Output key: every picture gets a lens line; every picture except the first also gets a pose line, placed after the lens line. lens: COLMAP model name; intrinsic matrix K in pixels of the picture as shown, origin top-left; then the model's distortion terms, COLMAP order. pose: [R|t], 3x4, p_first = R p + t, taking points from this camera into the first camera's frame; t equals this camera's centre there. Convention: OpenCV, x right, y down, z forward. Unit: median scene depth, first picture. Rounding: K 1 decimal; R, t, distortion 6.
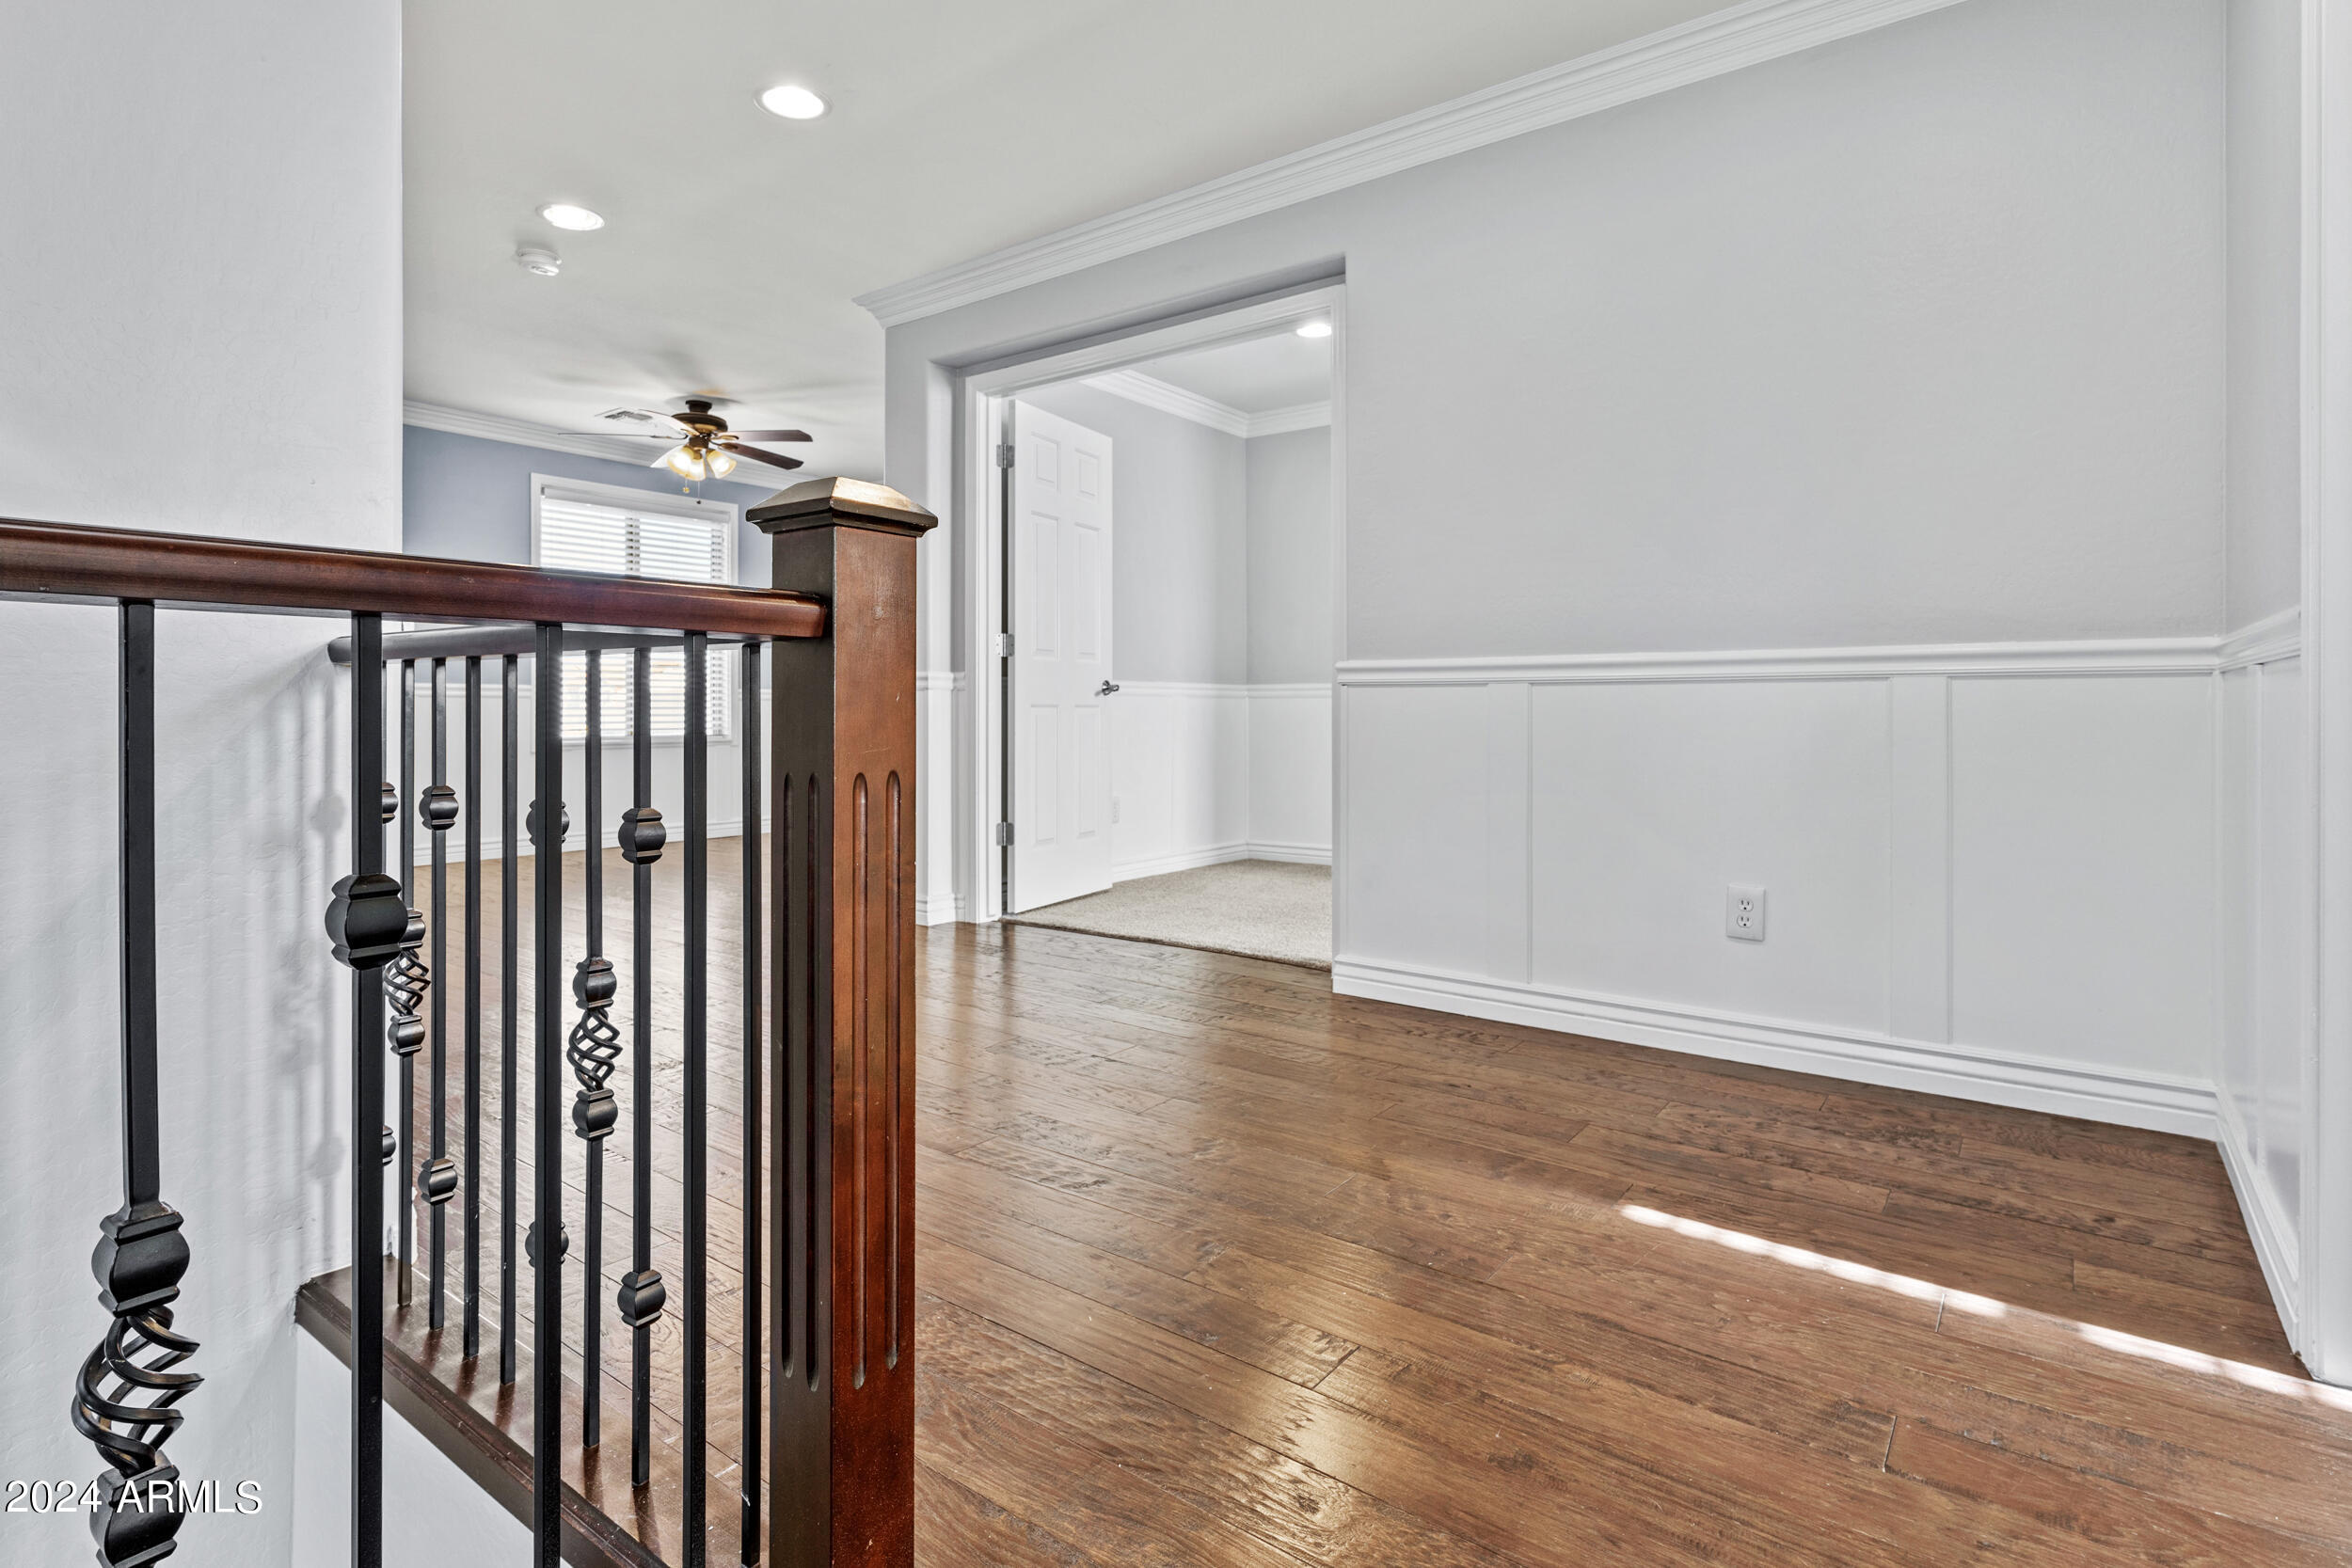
lens RADIAL K [[1170.1, 0, 1164.6], [0, 1170.1, 736.3], [0, 0, 1]] dist [-0.001576, 0.000553]
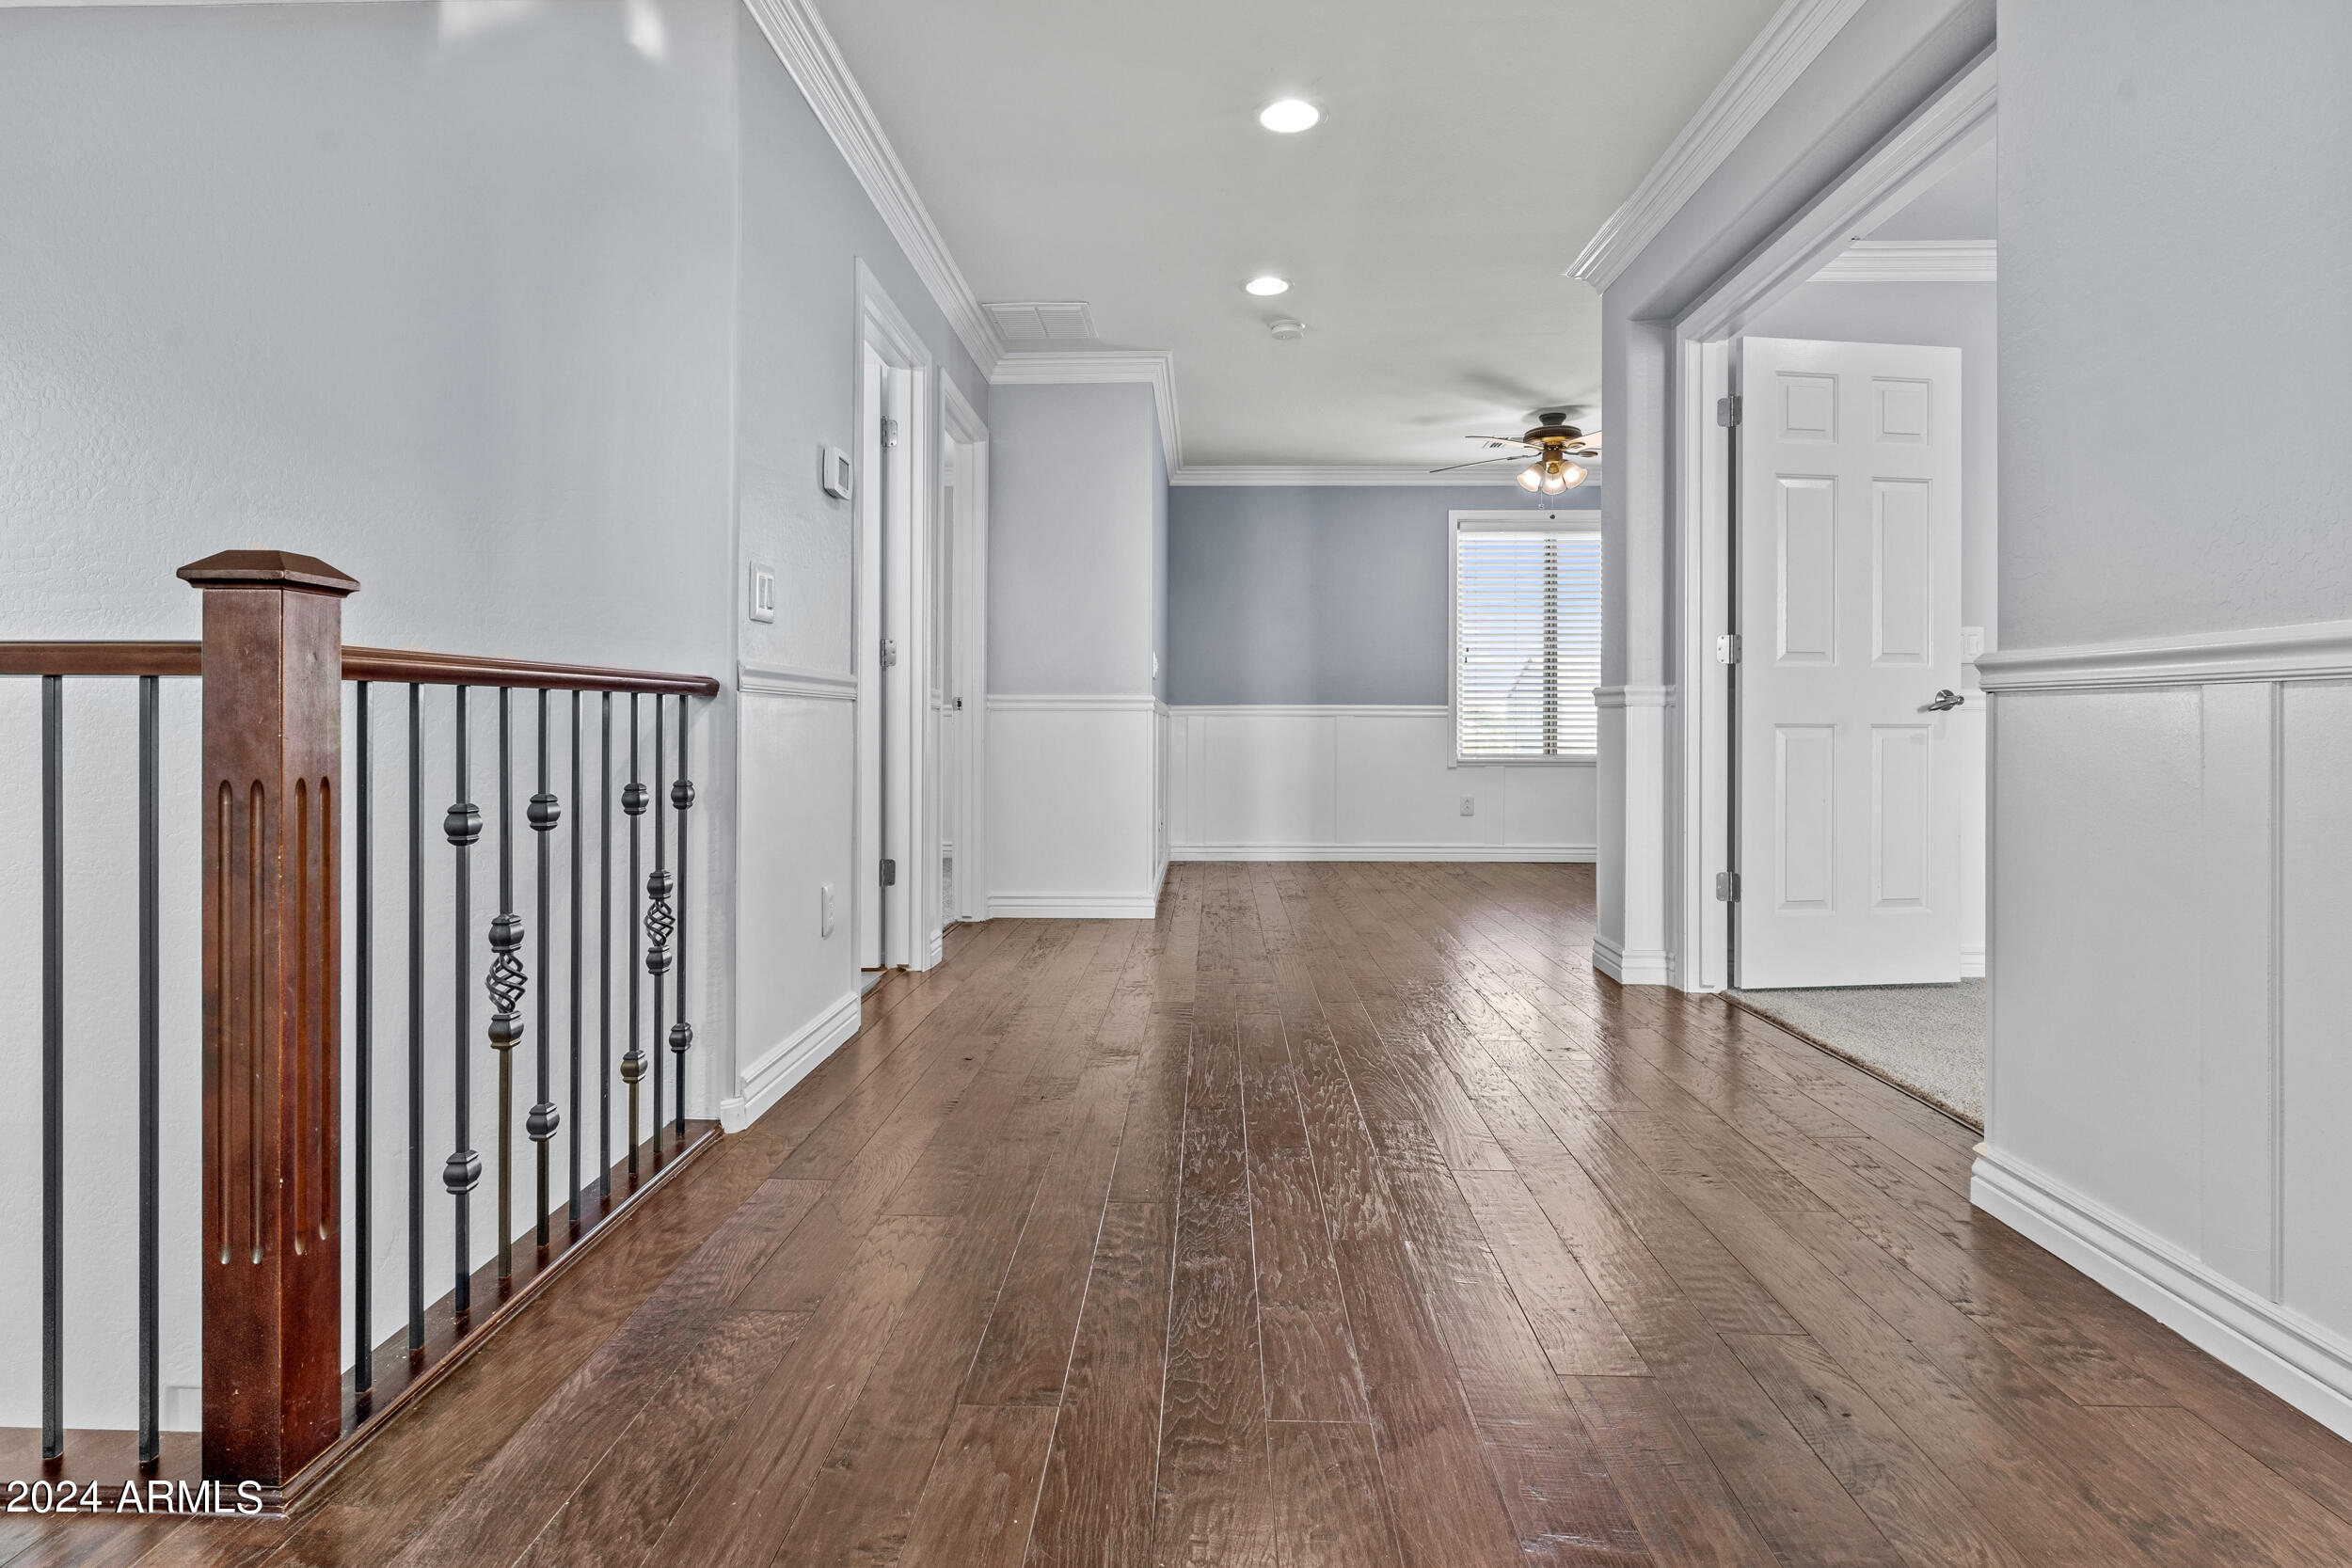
lens RADIAL K [[1170.1, 0, 1164.6], [0, 1170.1, 736.3], [0, 0, 1]] dist [-0.001576, 0.000553]
pose [[0.580088, 0.009743, -0.814496, 0.288009], [-0.021144, 0.999772, -0.003099, -0.007979], [0.814279, 0.019020, 0.580161, 0.227250]]
